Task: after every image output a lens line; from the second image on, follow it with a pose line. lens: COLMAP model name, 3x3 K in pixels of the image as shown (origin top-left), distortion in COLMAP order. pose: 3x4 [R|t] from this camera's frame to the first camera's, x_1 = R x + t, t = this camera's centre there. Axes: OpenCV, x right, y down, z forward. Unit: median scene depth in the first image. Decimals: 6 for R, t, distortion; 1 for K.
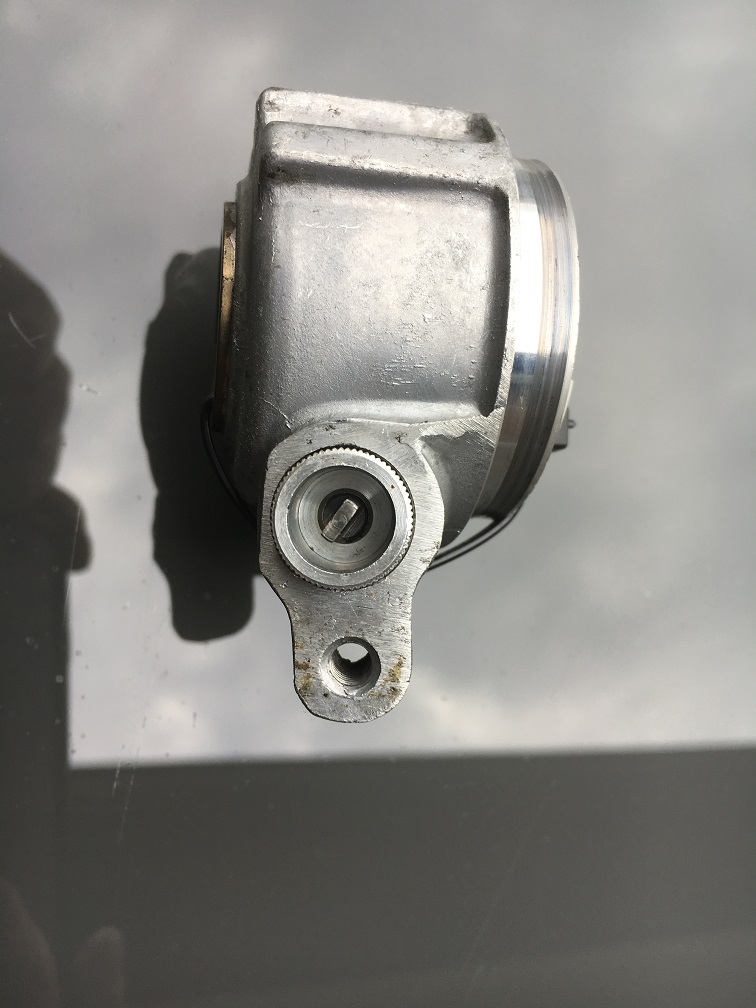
lens RADIAL K [[907.3, 0, 378.0], [0, 907.3, 504.0], [0, 0, 1]] dist [0.080510, -0.105340]
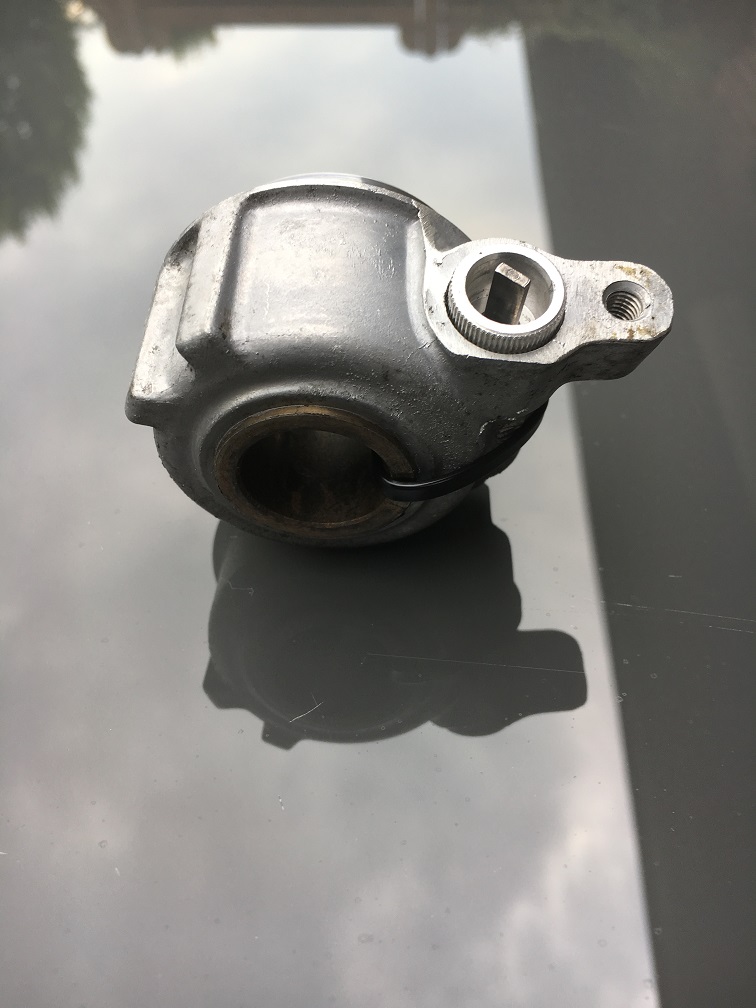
lens RADIAL K [[907.3, 0, 378.0], [0, 907.3, 504.0], [0, 0, 1]] dist [0.080510, -0.105340]
pose [[0.001056, -0.905660, 0.424004, -0.799572], [0.999921, 0.006269, 0.010900, -0.166066], [-0.012530, 0.423959, 0.905595, 0.014795]]
